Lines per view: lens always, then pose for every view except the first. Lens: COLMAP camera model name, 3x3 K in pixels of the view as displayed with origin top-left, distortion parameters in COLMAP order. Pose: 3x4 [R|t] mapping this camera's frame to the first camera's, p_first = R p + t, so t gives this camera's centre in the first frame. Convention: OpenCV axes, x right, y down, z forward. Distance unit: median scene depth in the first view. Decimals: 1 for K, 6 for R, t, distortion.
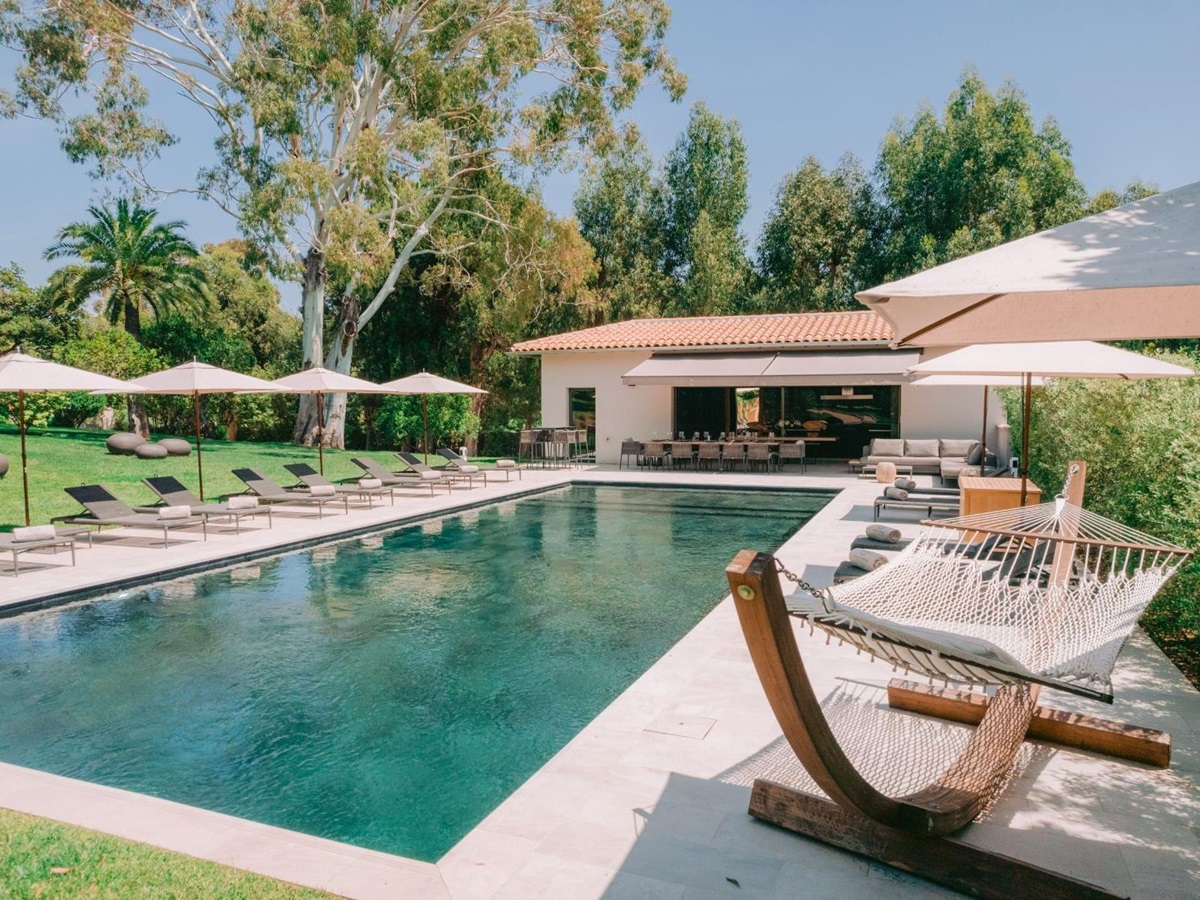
lens RADIAL K [[874.2, 0, 600.0], [0, 874.2, 450.0], [0, 0, 1]] dist [-0.008722, -0.000570]
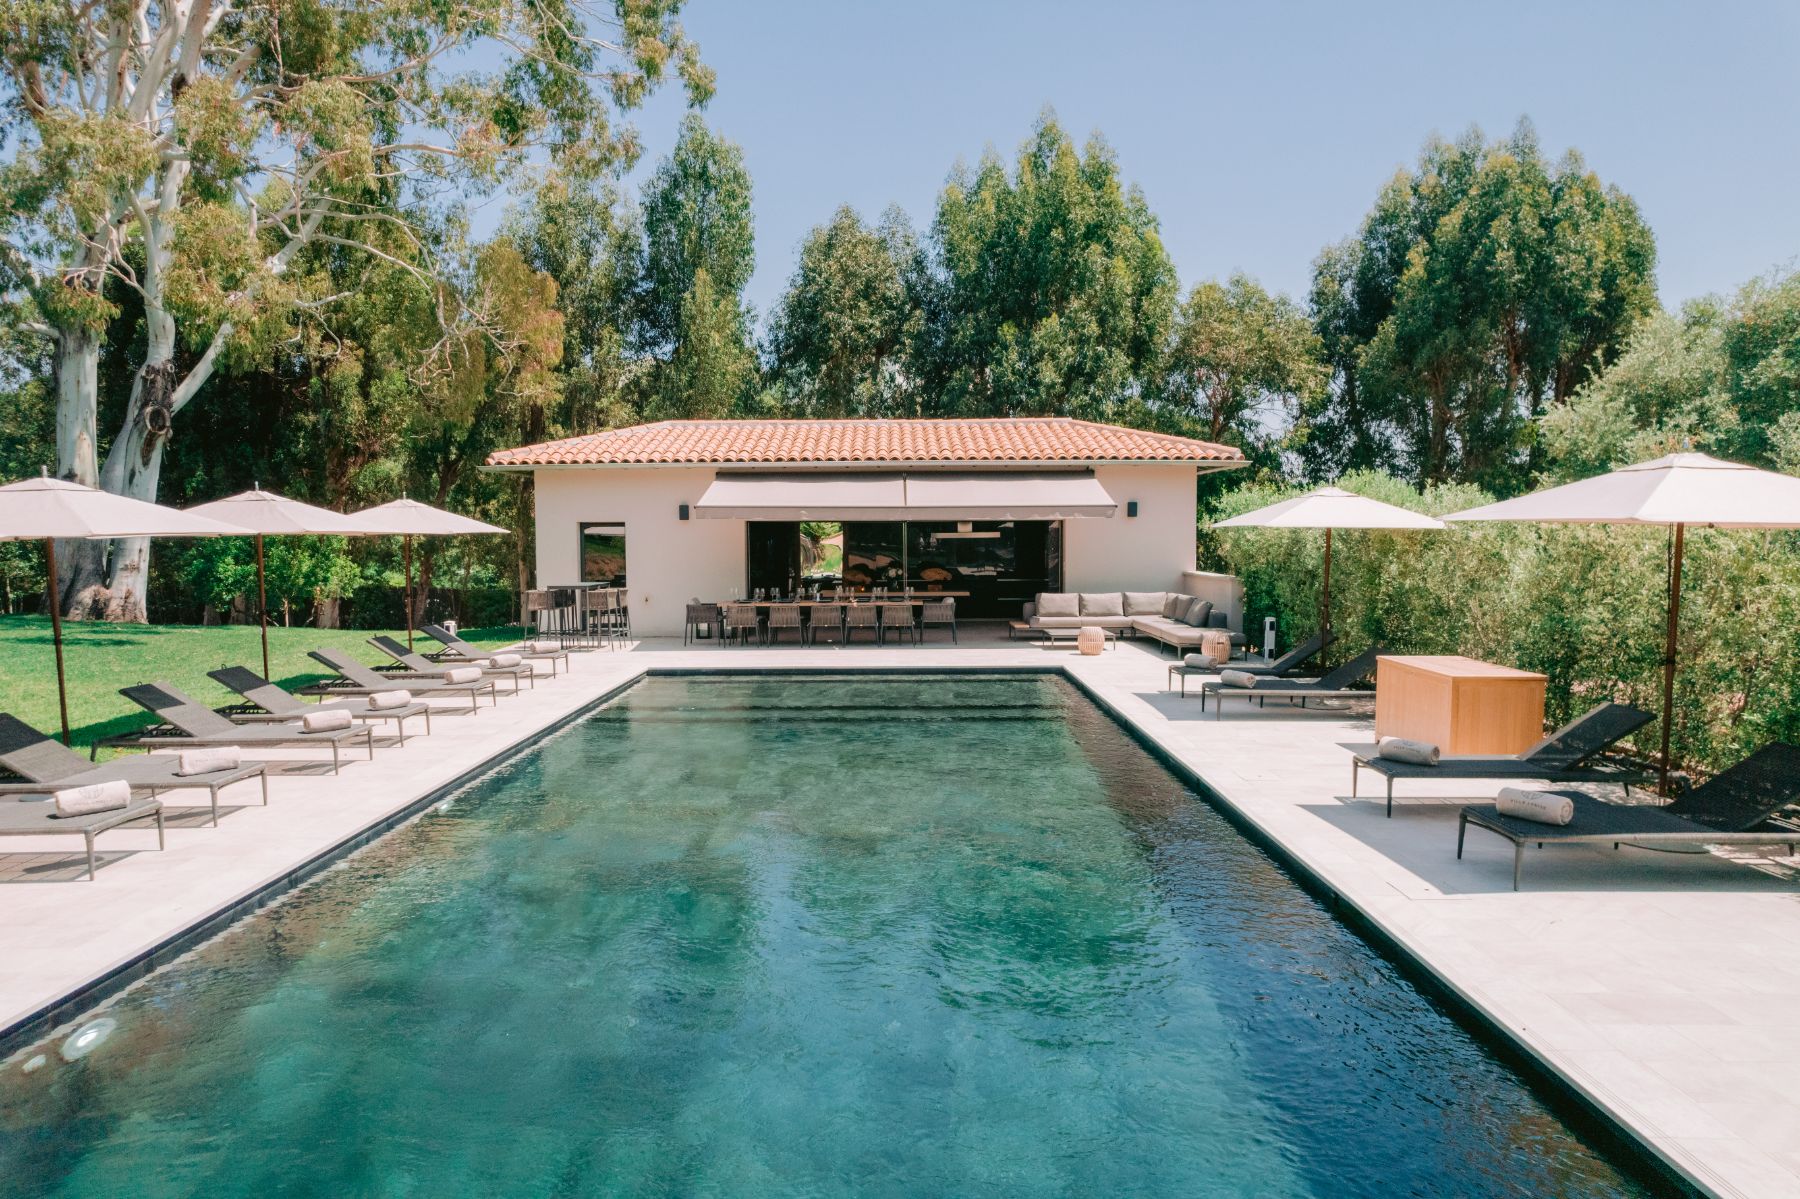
lens RADIAL K [[1175.7, 0, 900.0], [0, 1175.7, 599.5], [0, 0, 1]] dist [-0.006648, 0.000444]
pose [[0.936599, -0.021490, 0.349743, -0.083178], [0.021687, 0.999759, 0.003354, -0.007784], [-0.349731, 0.004443, 0.936840, 0.065870]]
